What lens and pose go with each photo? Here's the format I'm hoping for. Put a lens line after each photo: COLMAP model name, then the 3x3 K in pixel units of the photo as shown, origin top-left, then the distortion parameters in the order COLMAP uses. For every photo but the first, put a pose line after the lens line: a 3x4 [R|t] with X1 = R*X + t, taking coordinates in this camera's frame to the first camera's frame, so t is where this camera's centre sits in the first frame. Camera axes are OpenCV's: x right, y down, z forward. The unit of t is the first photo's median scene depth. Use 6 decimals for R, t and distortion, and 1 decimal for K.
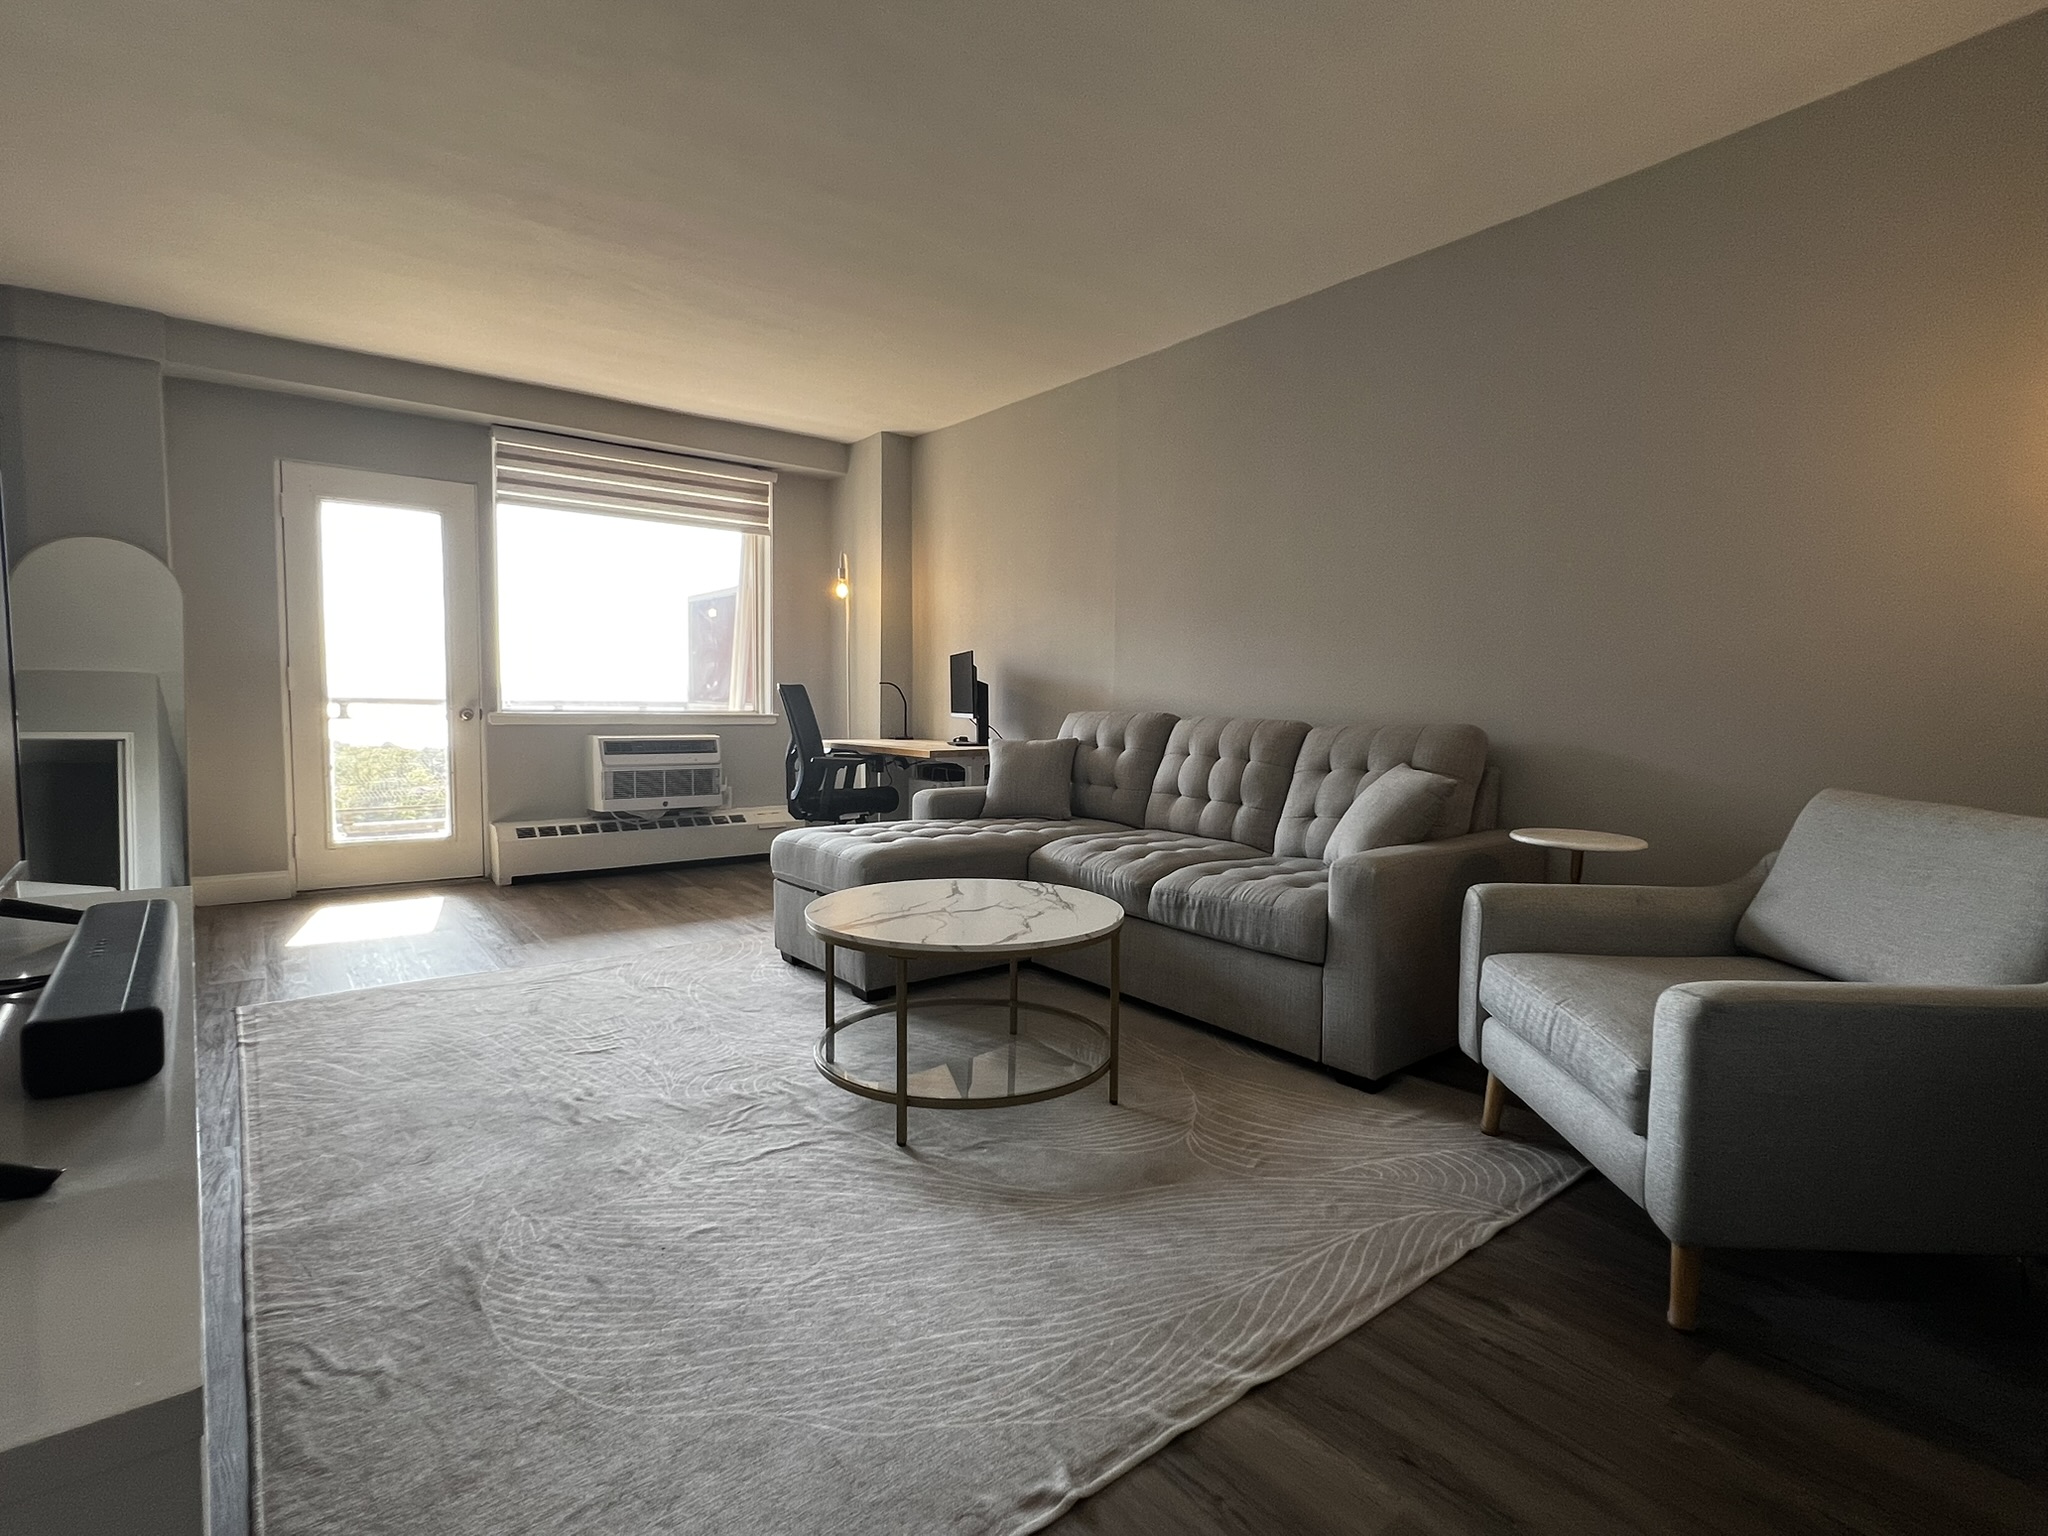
lens RADIAL K [[996.2, 0, 1023.8], [0, 996.2, 773.2], [0, 0, 1]] dist [-0.000960, 0.000915]
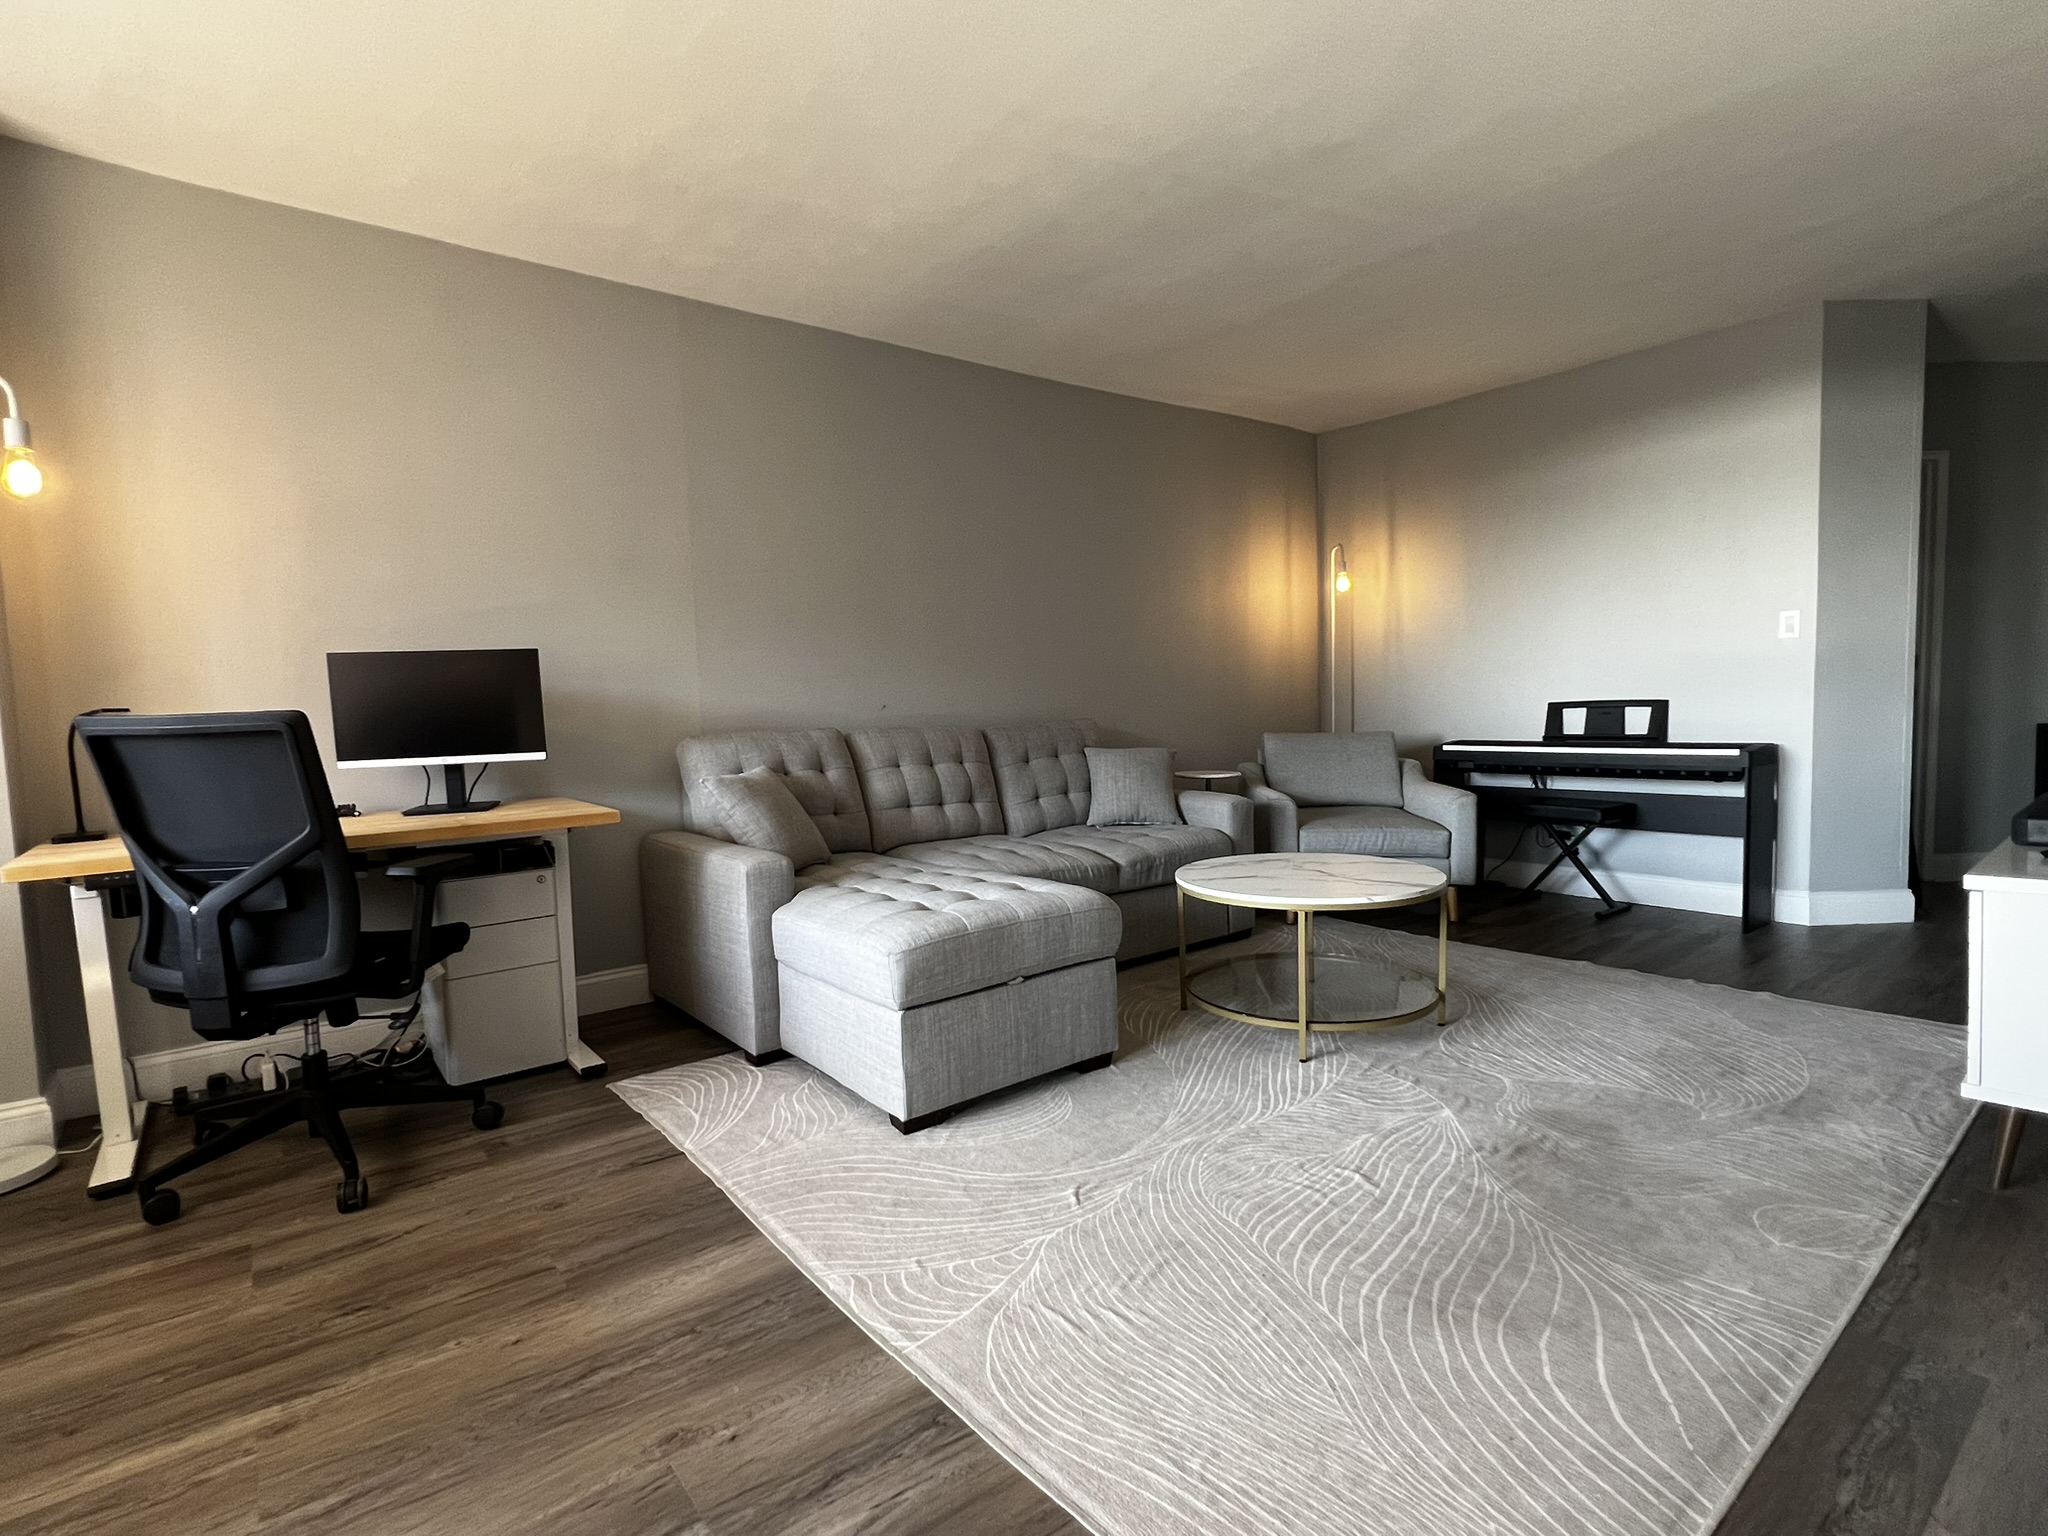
lens RADIAL K [[996.2, 0, 1023.8], [0, 996.2, 773.2], [0, 0, 1]] dist [-0.000960, 0.000915]
pose [[-0.014565, -0.086655, 0.996132, -0.974892], [0.100865, 0.991029, 0.087686, -0.100673], [-0.994794, 0.101752, -0.005694, 1.036956]]
